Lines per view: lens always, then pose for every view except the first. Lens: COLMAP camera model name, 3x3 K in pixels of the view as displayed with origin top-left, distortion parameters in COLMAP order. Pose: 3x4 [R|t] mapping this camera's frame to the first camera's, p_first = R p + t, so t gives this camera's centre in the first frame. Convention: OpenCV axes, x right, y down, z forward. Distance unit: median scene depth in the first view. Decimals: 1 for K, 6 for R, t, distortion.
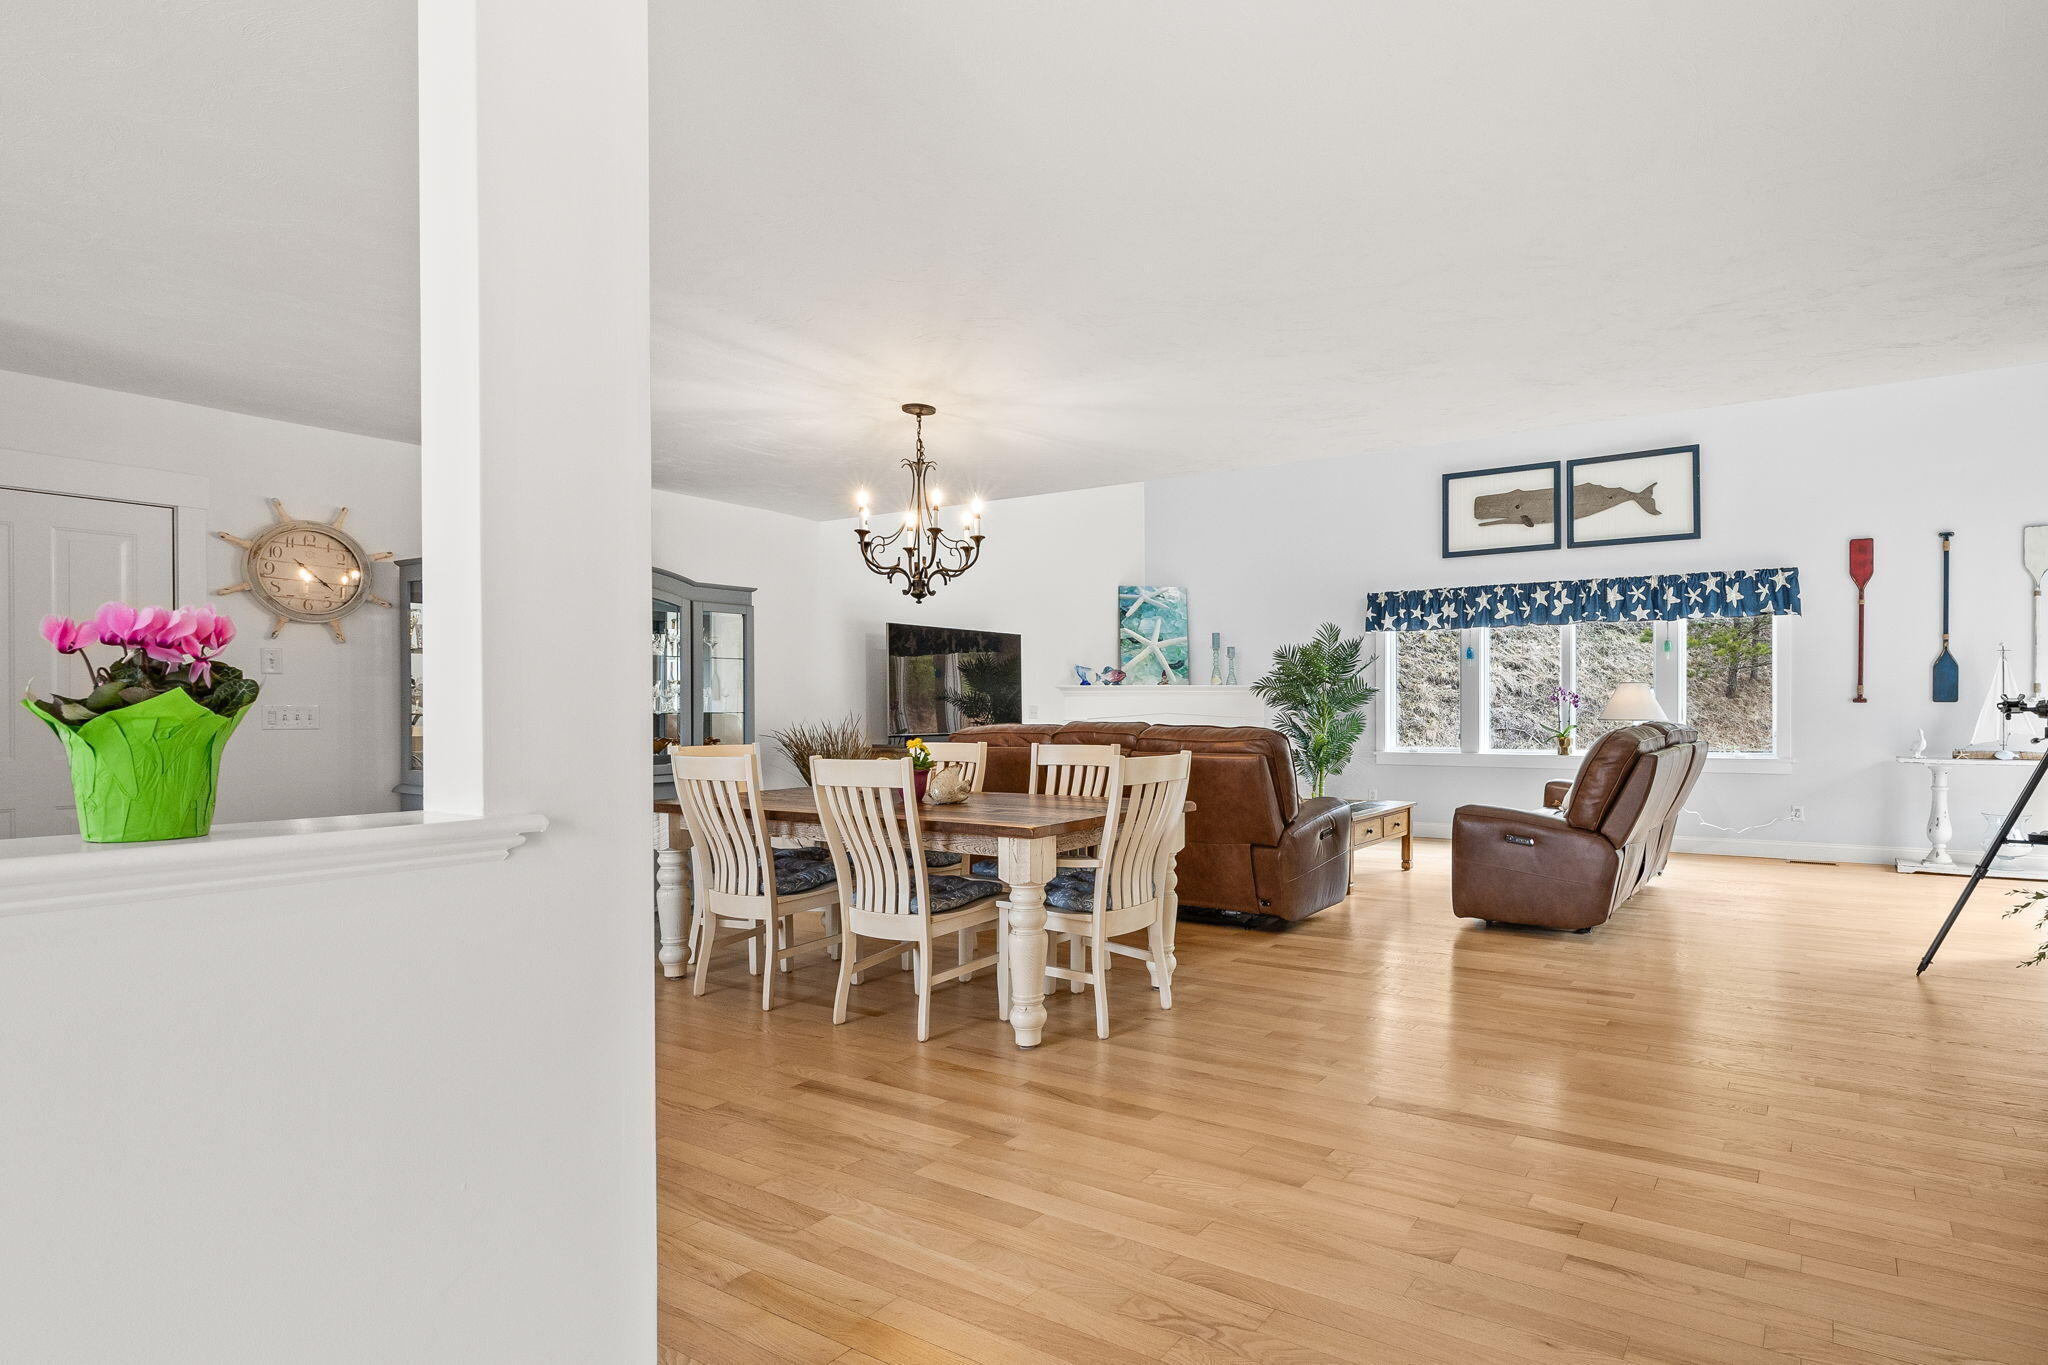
lens RADIAL K [[1056.2, 0, 1105.3], [0, 1056.2, 715.9], [0, 0, 1]] dist [-0.000789, 0.000334]
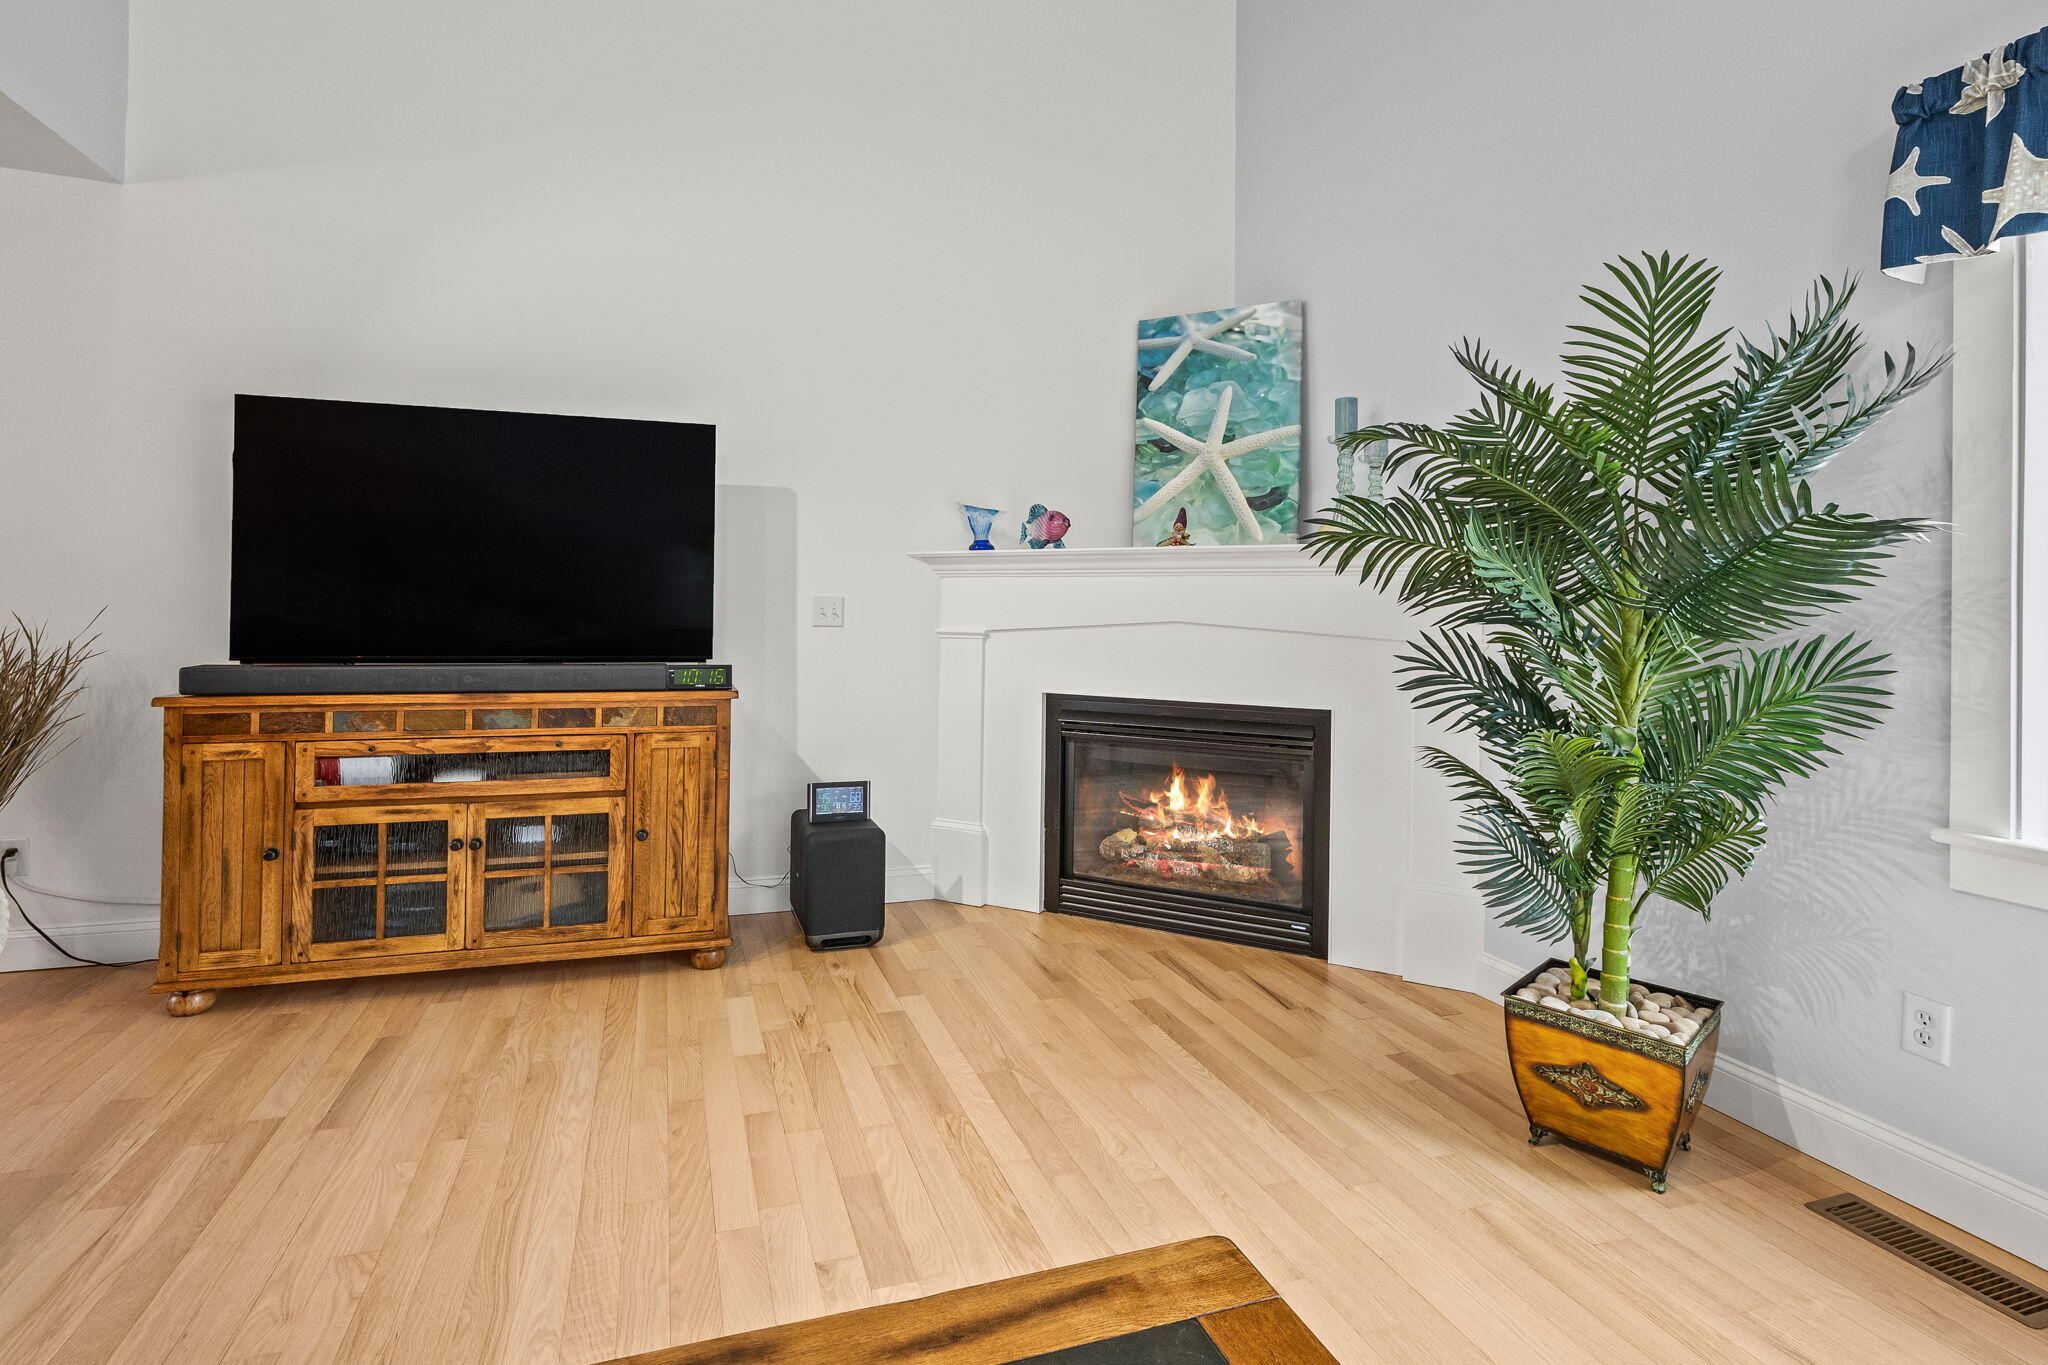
lens RADIAL K [[962.7, 0, 938.4], [0, 962.7, 599.0], [0, 0, 1]] dist [0.000655, -0.000899]
pose [[0.785632, 0.010288, -0.618608, 0.255646], [-0.019079, 0.999789, -0.007604, -0.007756], [0.618400, 0.017776, 0.785663, 0.853904]]
